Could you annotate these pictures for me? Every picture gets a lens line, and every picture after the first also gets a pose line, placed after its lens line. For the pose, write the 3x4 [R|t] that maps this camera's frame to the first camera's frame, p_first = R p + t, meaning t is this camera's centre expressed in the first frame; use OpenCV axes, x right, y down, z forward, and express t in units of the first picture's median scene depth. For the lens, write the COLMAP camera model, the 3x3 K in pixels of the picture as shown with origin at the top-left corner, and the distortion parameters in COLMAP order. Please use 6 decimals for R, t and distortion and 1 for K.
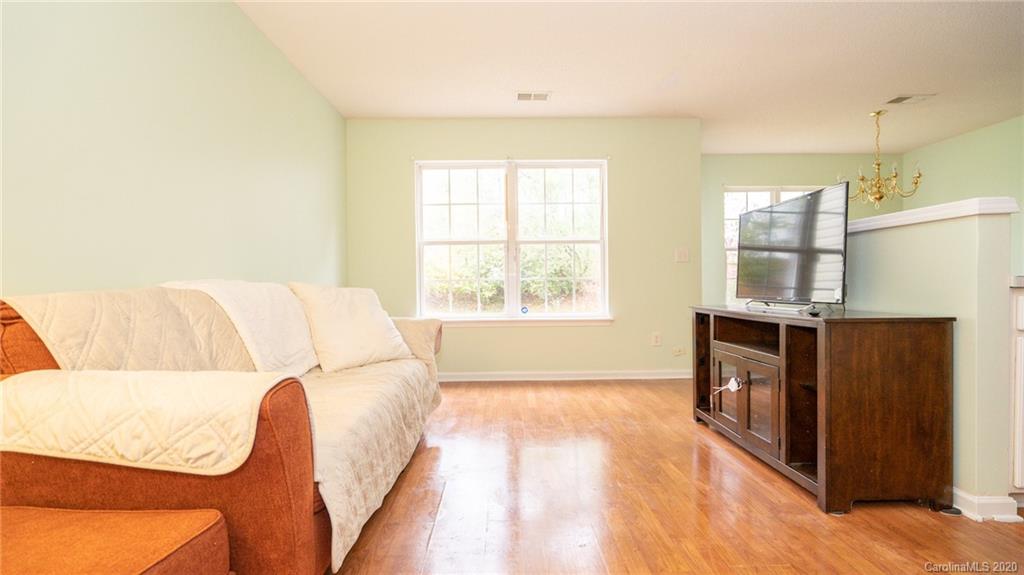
lens RADIAL K [[461.9, 0, 510.6], [0, 461.9, 294.8], [0, 0, 1]] dist [-0.004405, 0.002249]
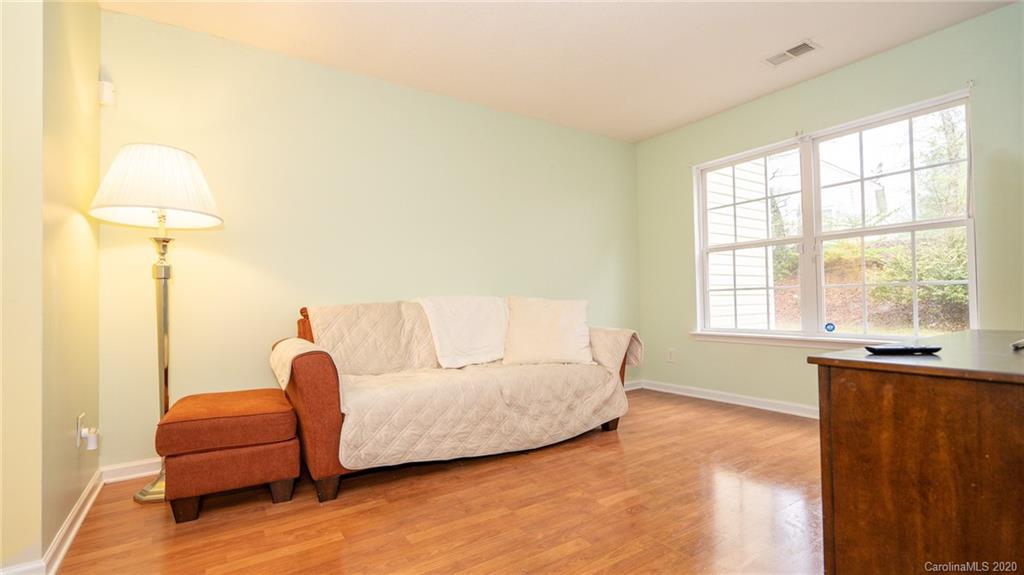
lens RADIAL K [[461.9, 0, 509.1], [0, 461.9, 292.8], [0, 0, 1]] dist [-0.004405, 0.002249]
pose [[0.542640, -0.012375, -0.839874, 0.561318], [-0.006051, 0.999808, -0.018642, -0.007524], [0.839944, 0.015198, 0.542461, 0.227208]]
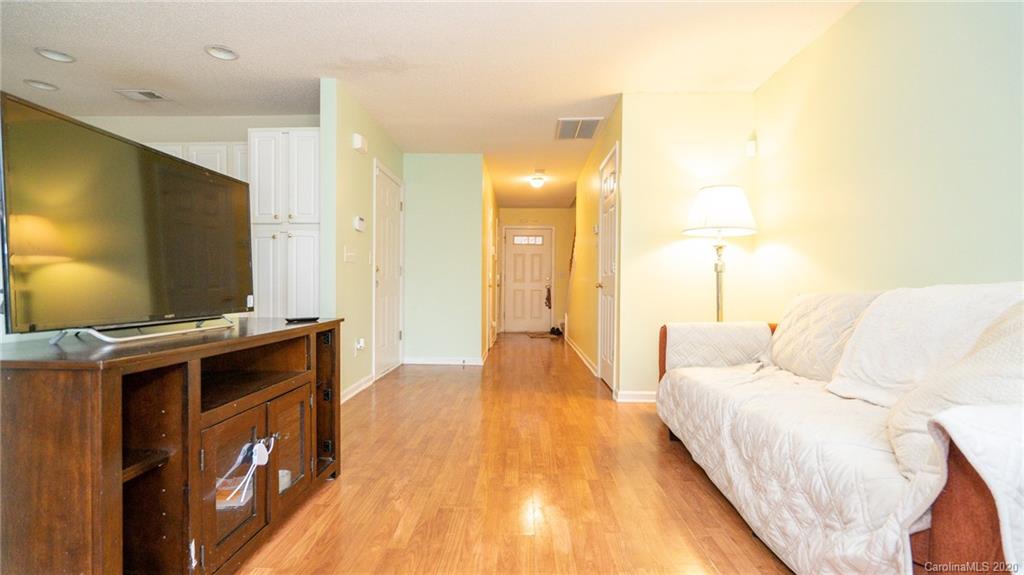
lens RADIAL K [[461.9, 0, 513.2], [0, 461.9, 295.3], [0, 0, 1]] dist [-0.004405, 0.002249]
pose [[-0.999003, 0.003463, 0.044519, 0.096750], [0.005351, 0.999088, 0.042365, -0.035280], [-0.044331, 0.042560, -0.998110, 1.313052]]
